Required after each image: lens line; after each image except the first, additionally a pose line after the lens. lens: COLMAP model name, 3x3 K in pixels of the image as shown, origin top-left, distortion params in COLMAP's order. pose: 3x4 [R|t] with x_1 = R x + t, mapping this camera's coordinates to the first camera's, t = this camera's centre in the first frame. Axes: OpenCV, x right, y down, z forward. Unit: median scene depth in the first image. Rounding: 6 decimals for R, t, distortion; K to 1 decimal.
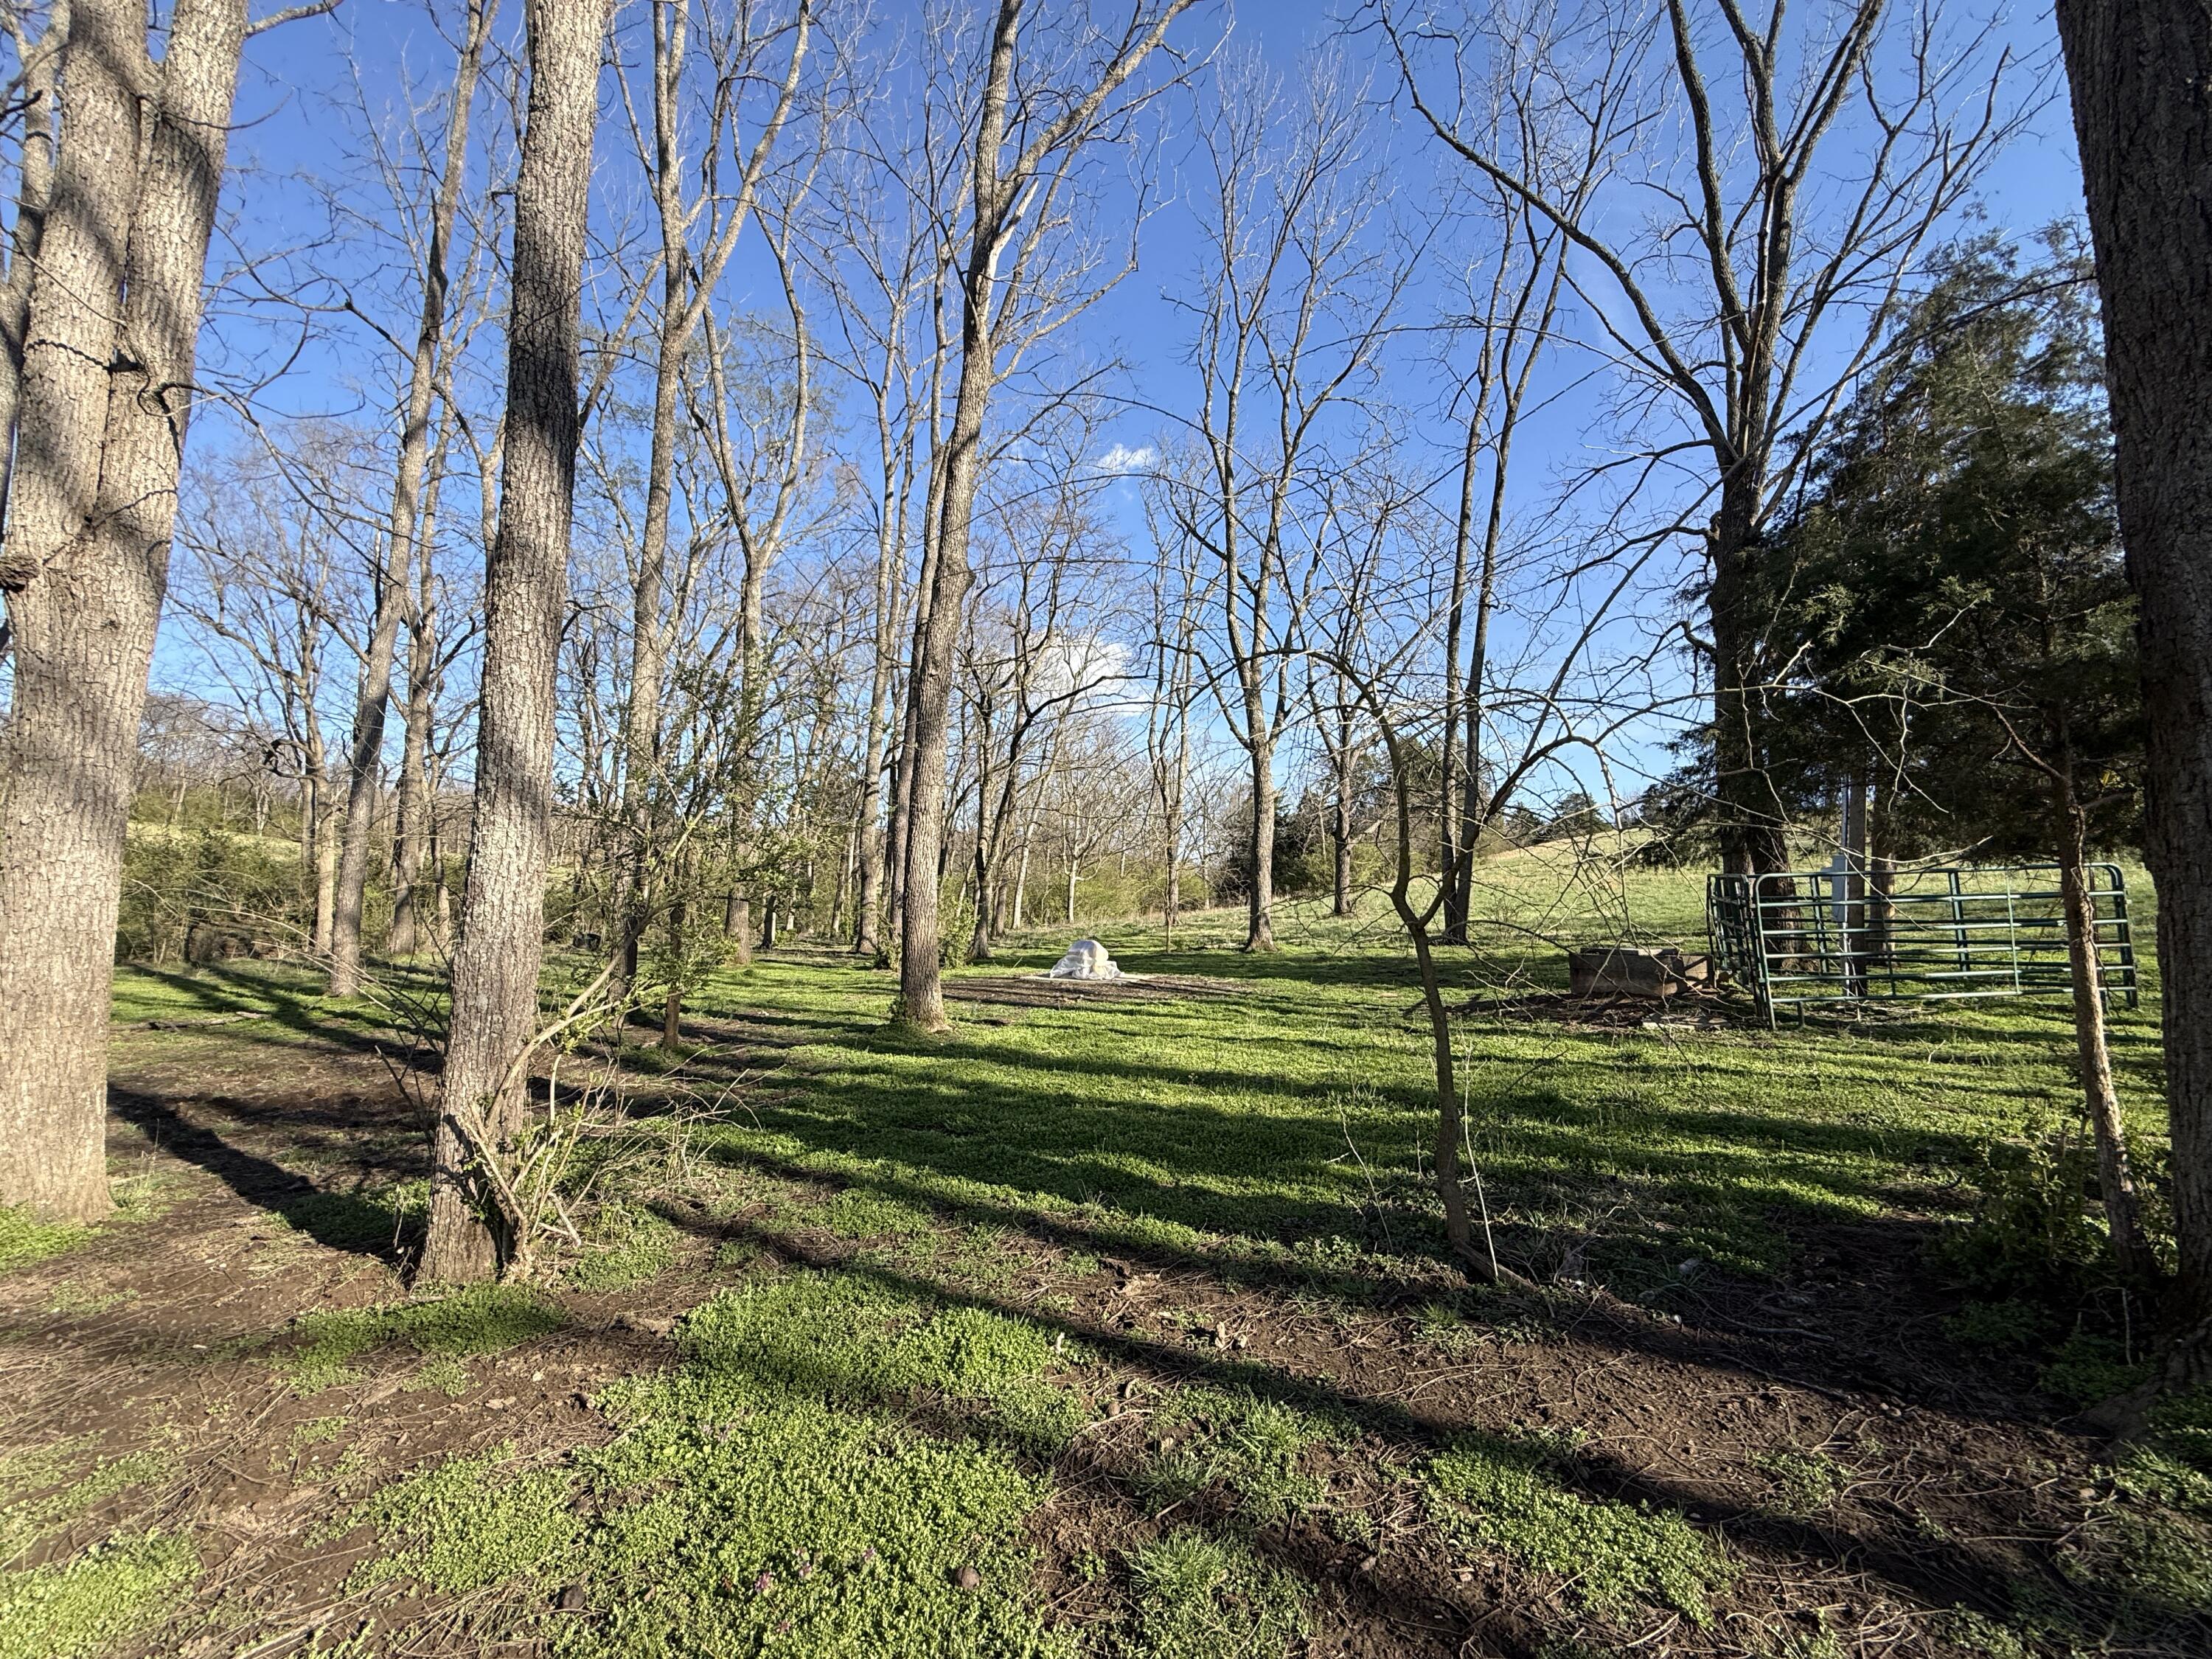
lens RADIAL K [[883.3, 0, 1101.0], [0, 883.3, 827.9], [0, 0, 1]] dist [-0.002138, 0.000885]
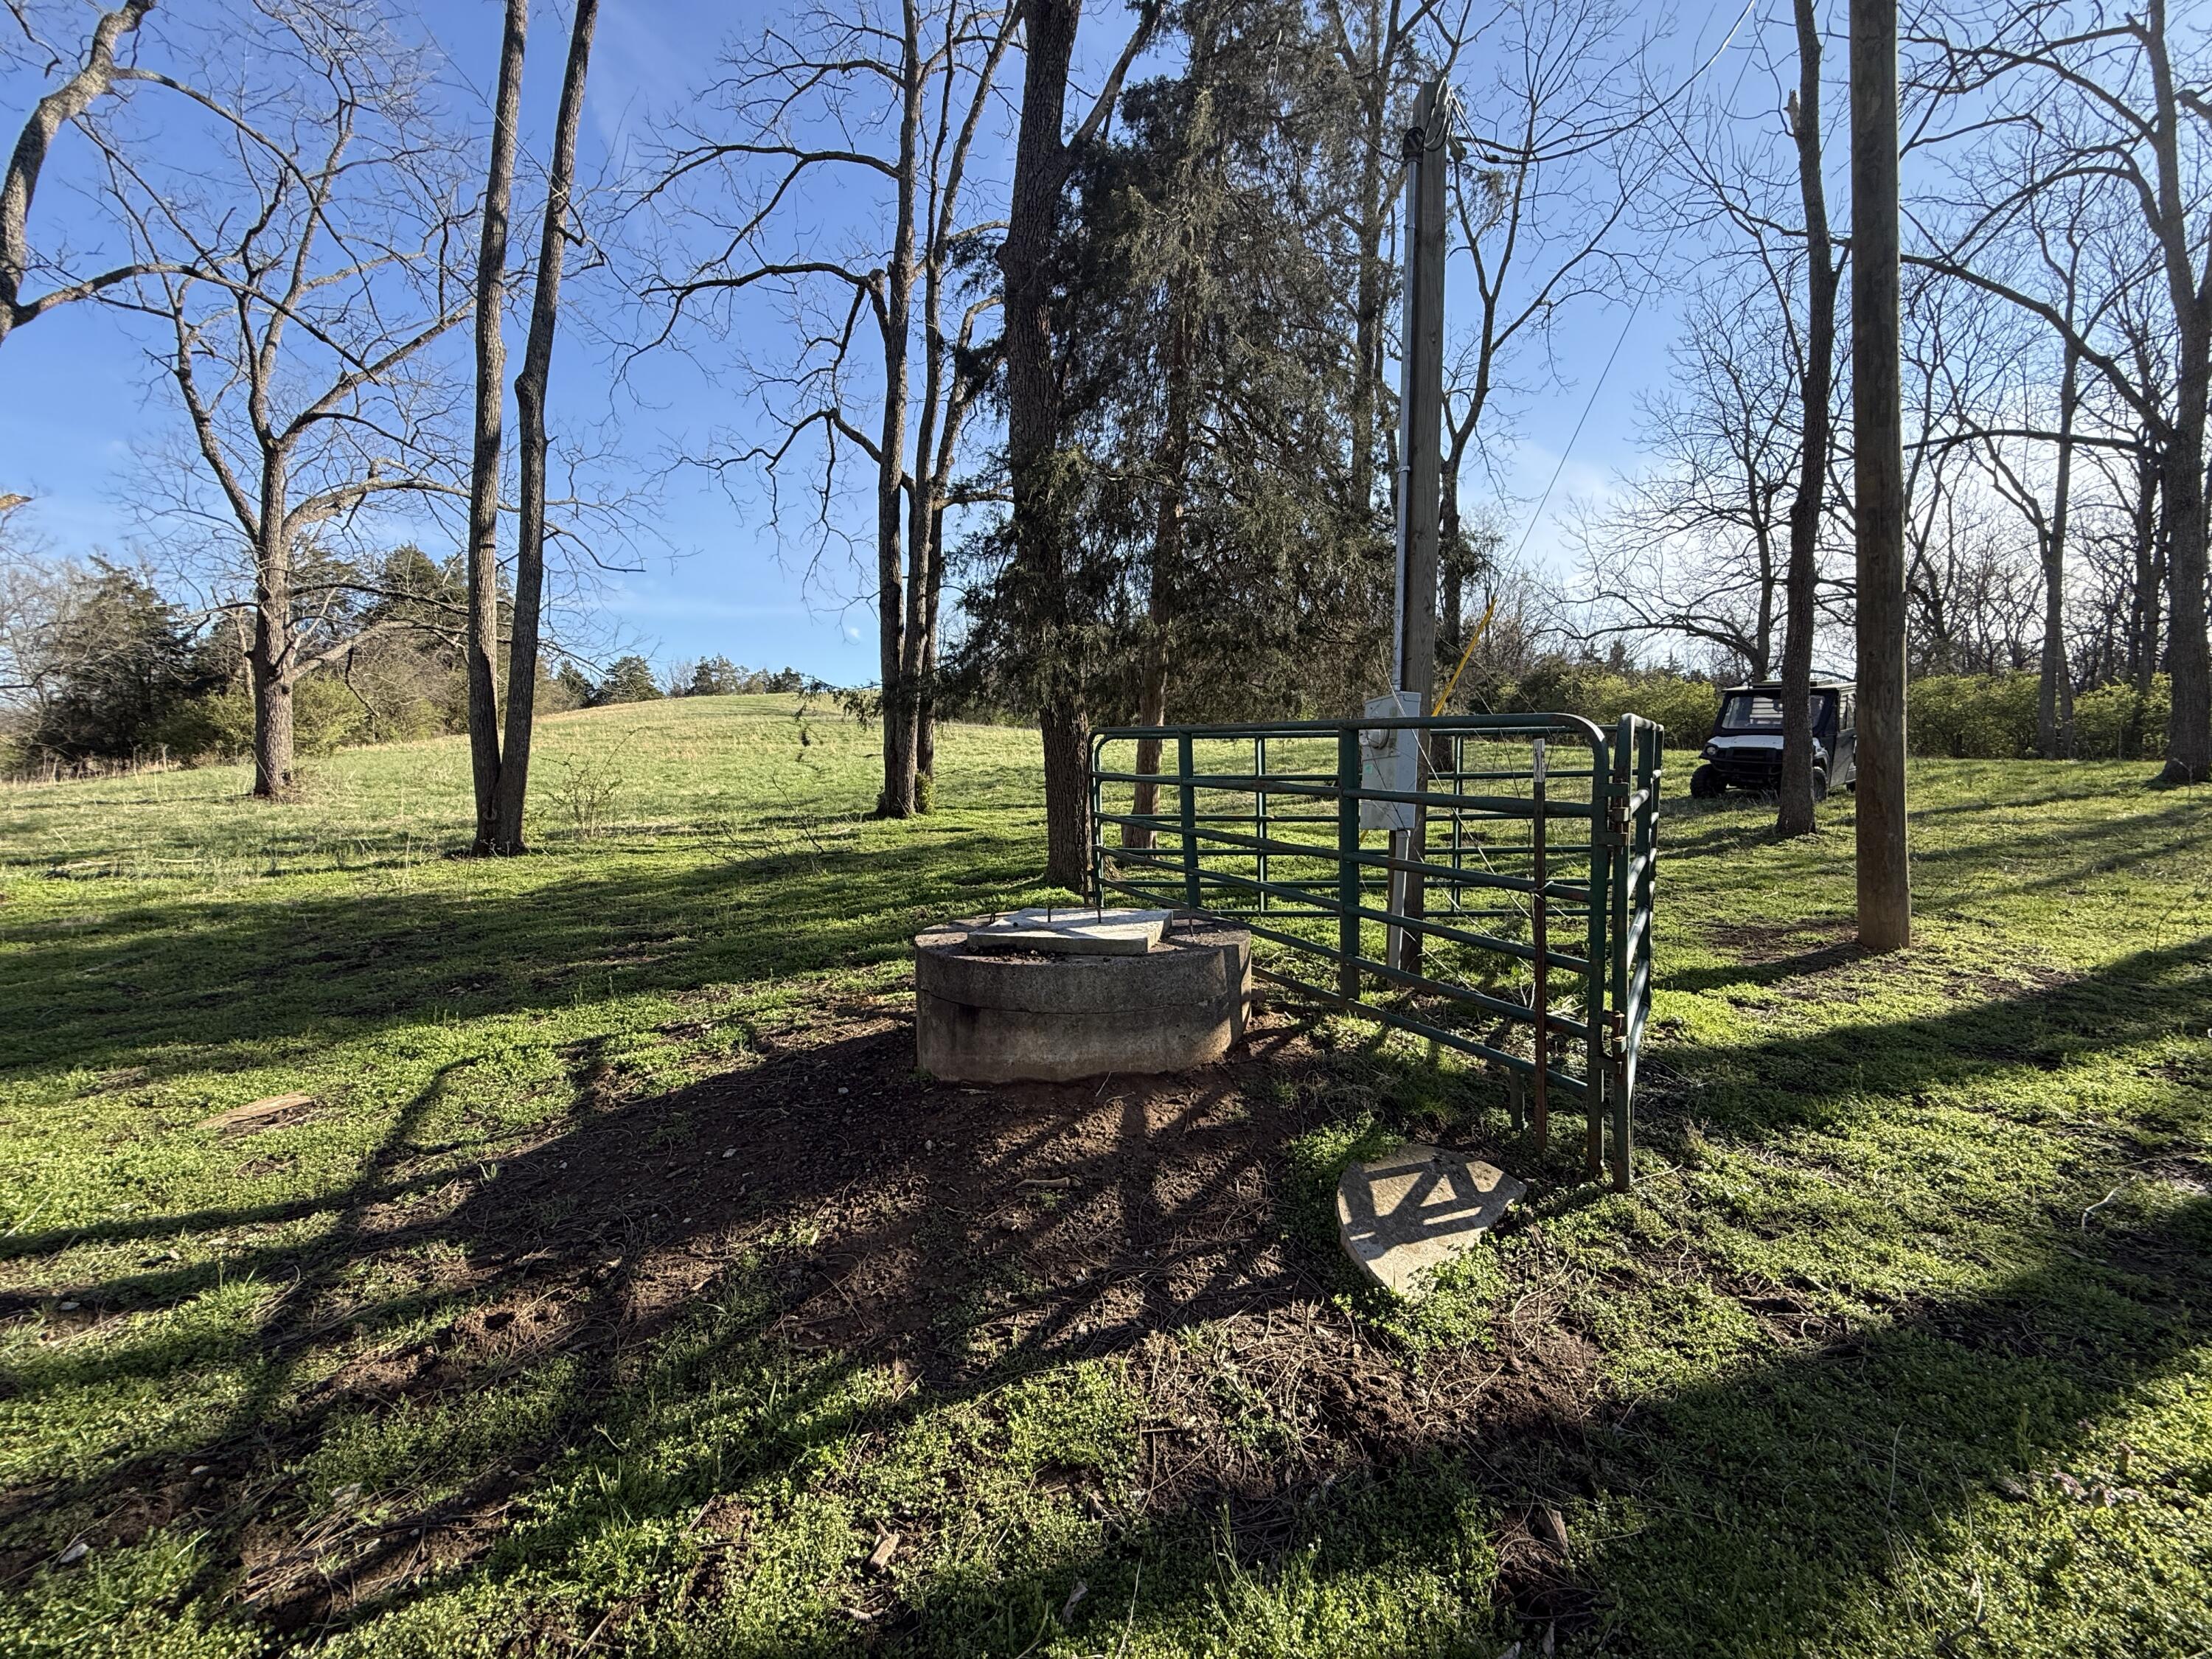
lens RADIAL K [[883.3, 0, 1101.0], [0, 883.3, 827.9], [0, 0, 1]] dist [-0.002138, 0.000885]
pose [[0.549404, -0.054438, 0.833782, 0.125584], [-0.069573, 0.991430, 0.110574, 0.024633], [-0.832656, -0.118759, 0.540908, 0.328370]]
